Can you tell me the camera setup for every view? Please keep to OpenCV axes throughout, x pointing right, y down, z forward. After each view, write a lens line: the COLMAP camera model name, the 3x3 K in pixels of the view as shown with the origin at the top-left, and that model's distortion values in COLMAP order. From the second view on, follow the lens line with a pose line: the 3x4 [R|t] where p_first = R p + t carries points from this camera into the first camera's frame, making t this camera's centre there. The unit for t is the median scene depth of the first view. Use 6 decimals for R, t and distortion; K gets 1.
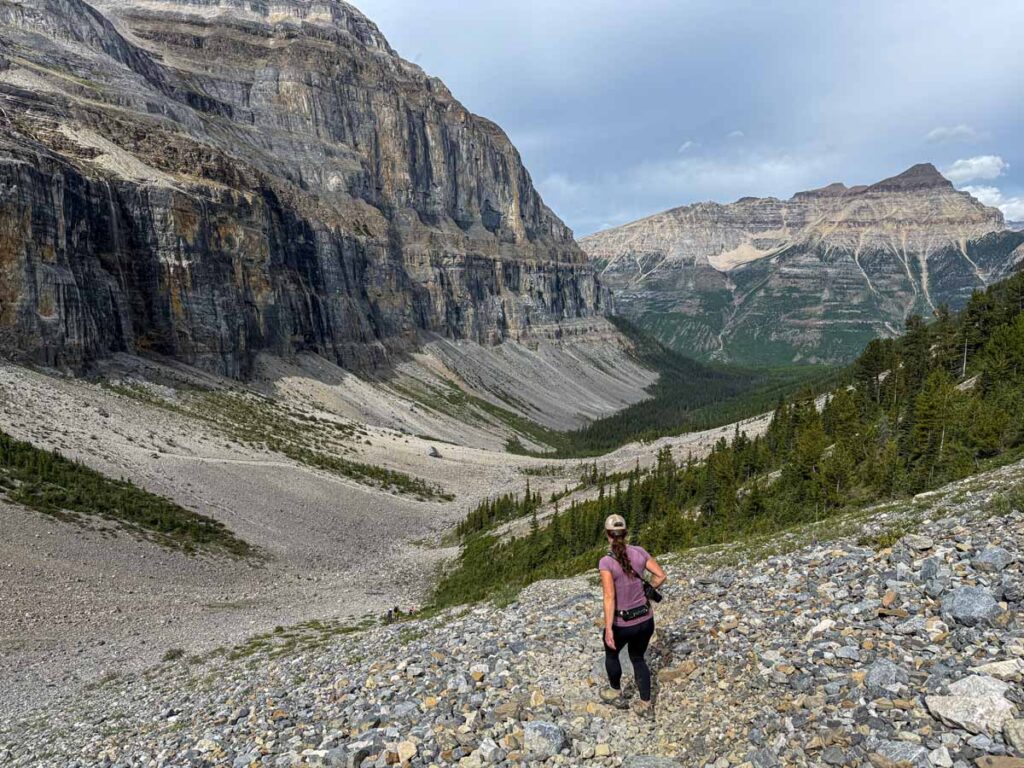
lens RADIAL K [[722.5, 0, 512.6], [0, 722.5, 387.6], [0, 0, 1]] dist [0.140523, -0.225770]
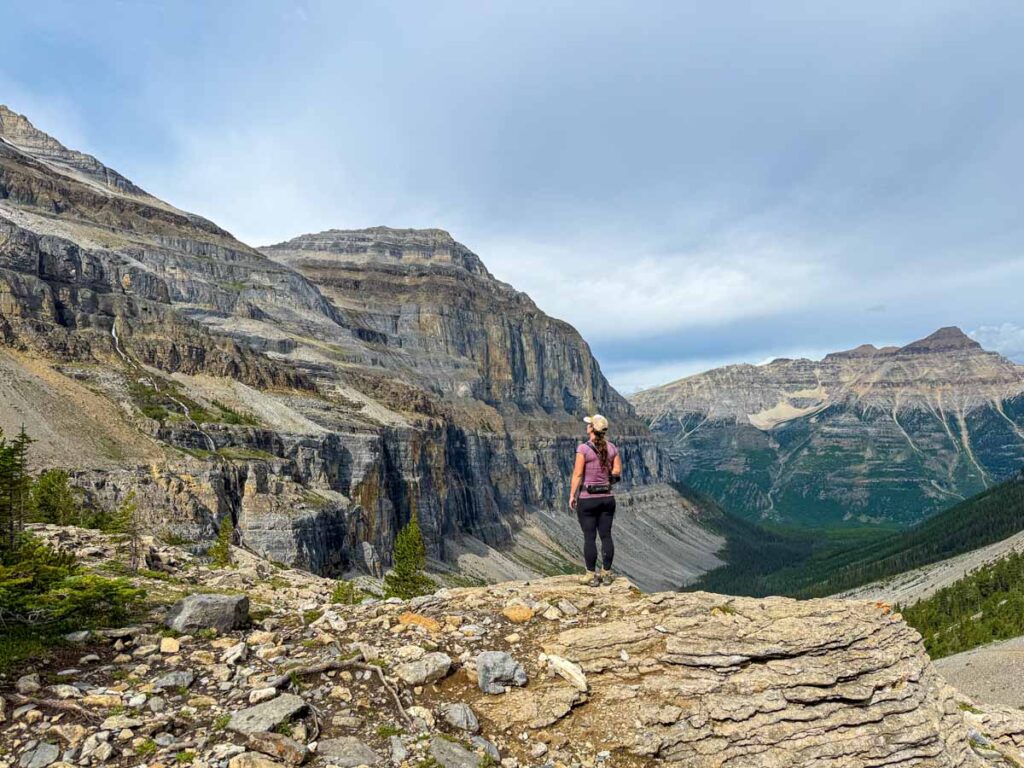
lens RADIAL K [[722.5, 0, 512.6], [0, 722.5, 387.6], [0, 0, 1]] dist [0.140523, -0.225770]
pose [[0.998866, -0.017781, -0.044155, -0.056114], [0.008266, 0.978310, -0.206981, -0.014471], [0.046877, 0.206382, 0.977348, -0.111572]]
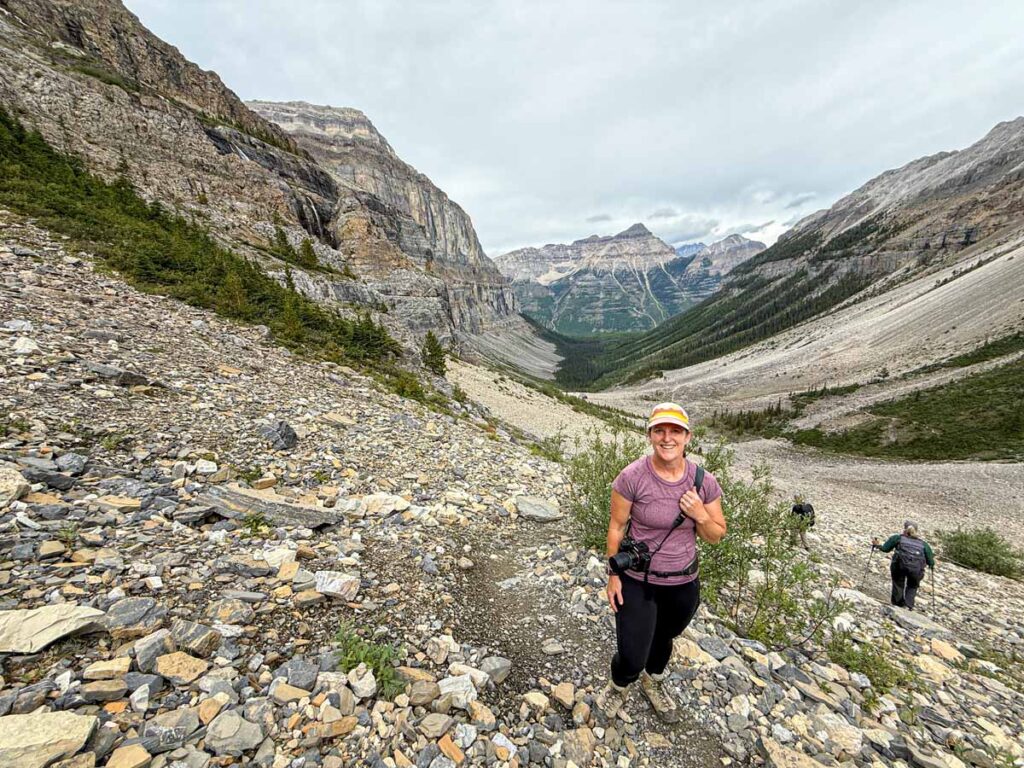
lens RADIAL K [[416.0, 0, 515.1], [0, 416.0, 381.6], [0, 0, 1]] dist [0.007686, -0.000001]
pose [[0.965281, -0.112501, 0.235746, -0.137067], [0.098641, 0.992671, 0.069821, -0.007692], [-0.241873, -0.044143, 0.969303, 0.030350]]
